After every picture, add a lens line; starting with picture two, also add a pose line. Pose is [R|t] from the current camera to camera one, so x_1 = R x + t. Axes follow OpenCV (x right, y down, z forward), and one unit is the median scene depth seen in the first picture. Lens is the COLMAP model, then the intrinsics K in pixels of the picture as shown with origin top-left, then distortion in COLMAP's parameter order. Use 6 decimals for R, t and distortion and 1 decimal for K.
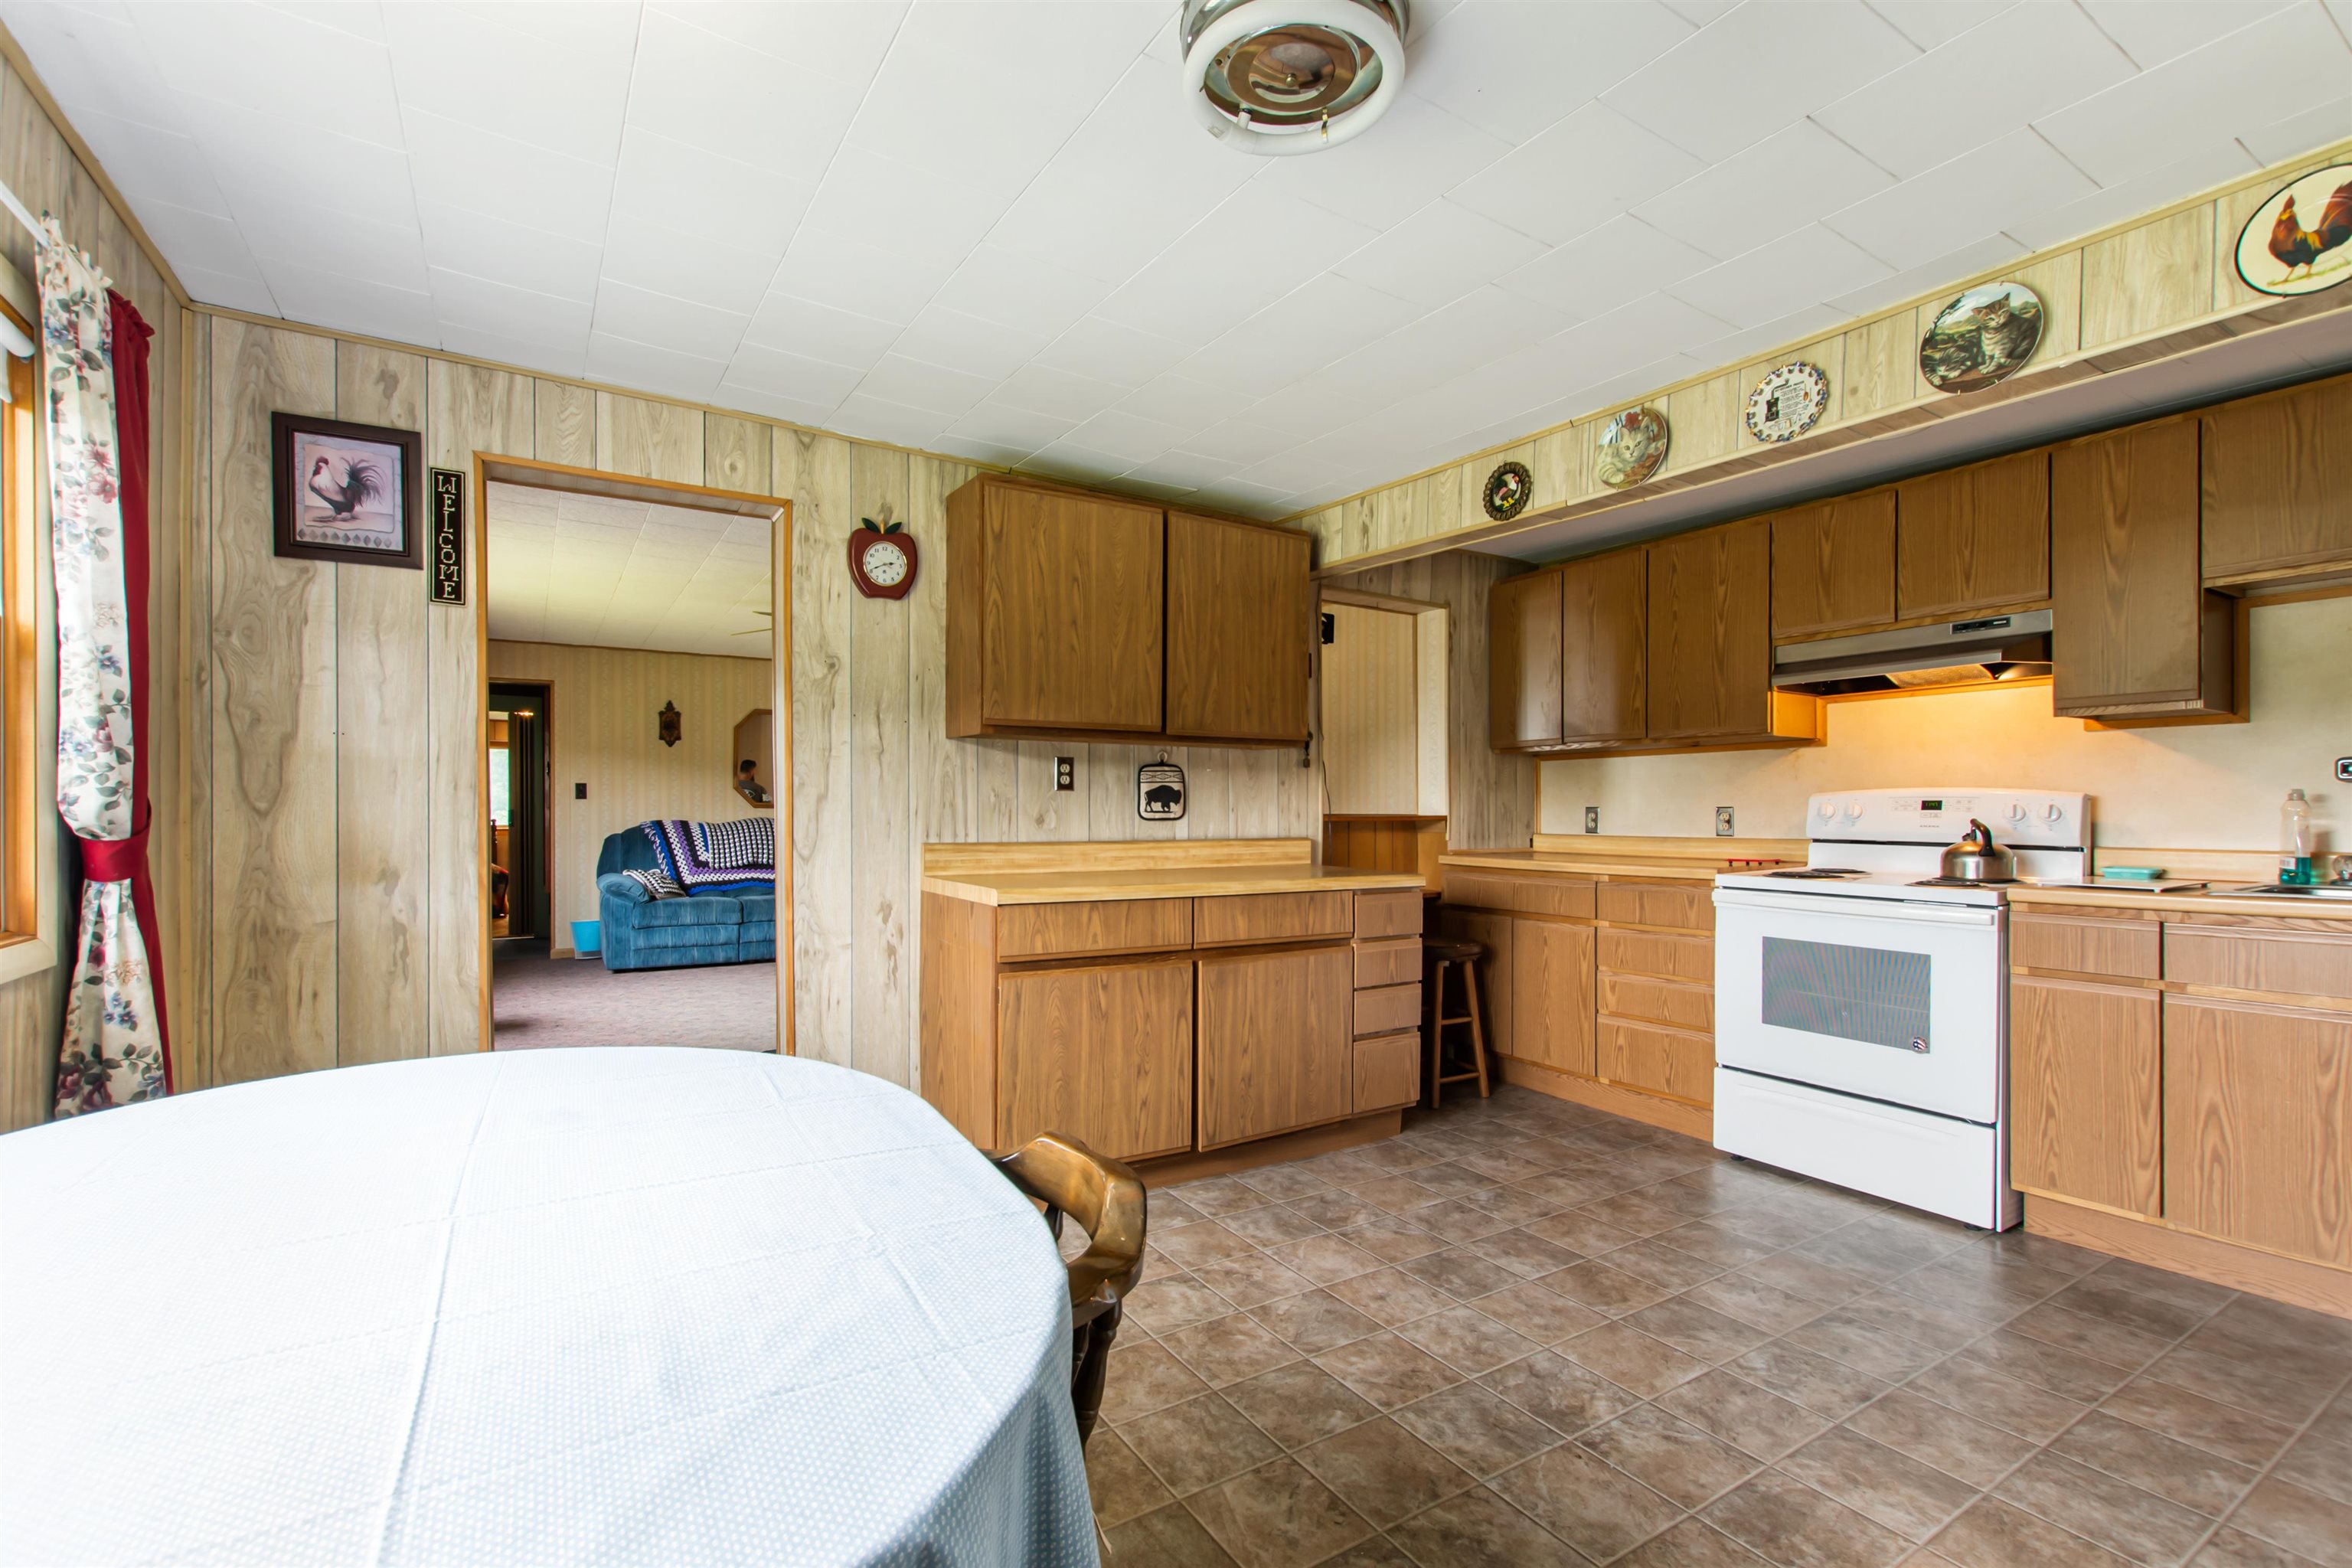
lens RADIAL K [[1073.1, 0, 1176.8], [0, 1073.1, 801.2], [0, 0, 1]] dist [0.000823, -0.000542]
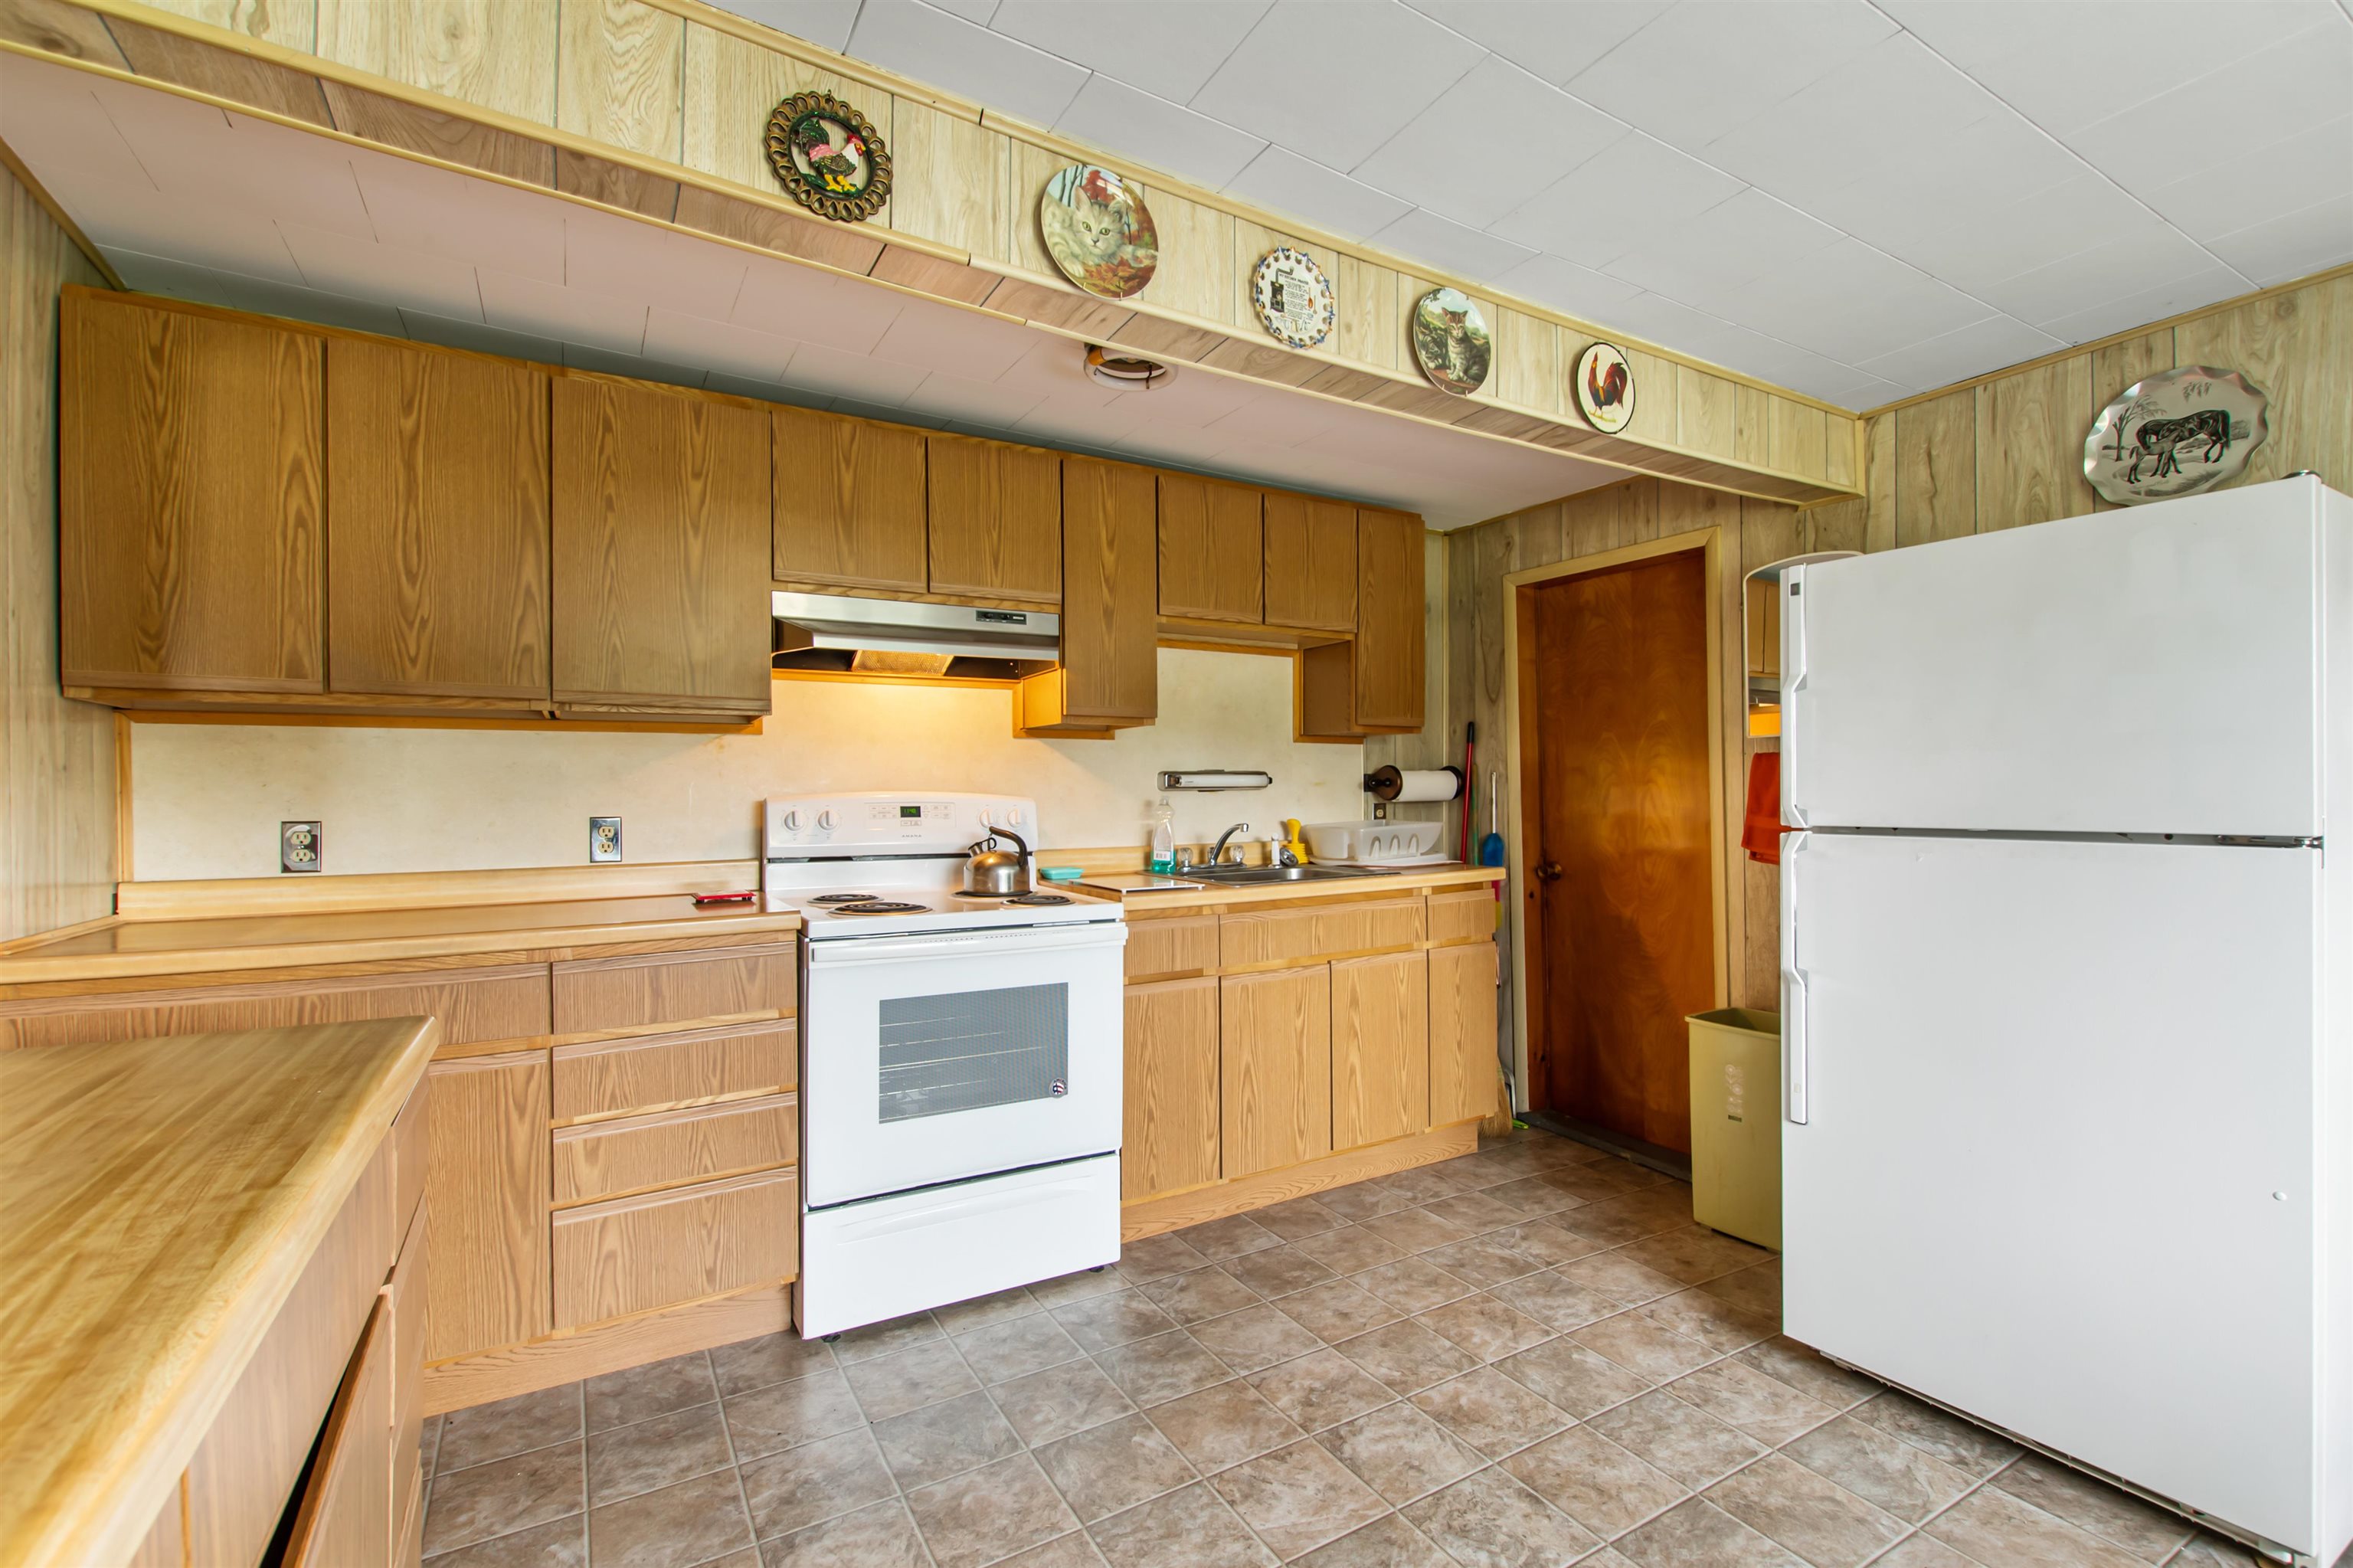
lens RADIAL K [[1033.2, 0, 1177.1], [0, 1033.2, 790.7], [0, 0, 1]] dist [0.001920, 0.000010]
pose [[0.026373, 0.006097, 0.999634, -0.154485], [0.000135, 0.999981, -0.006103, -0.010252], [-0.999652, 0.000296, 0.026372, 0.930543]]
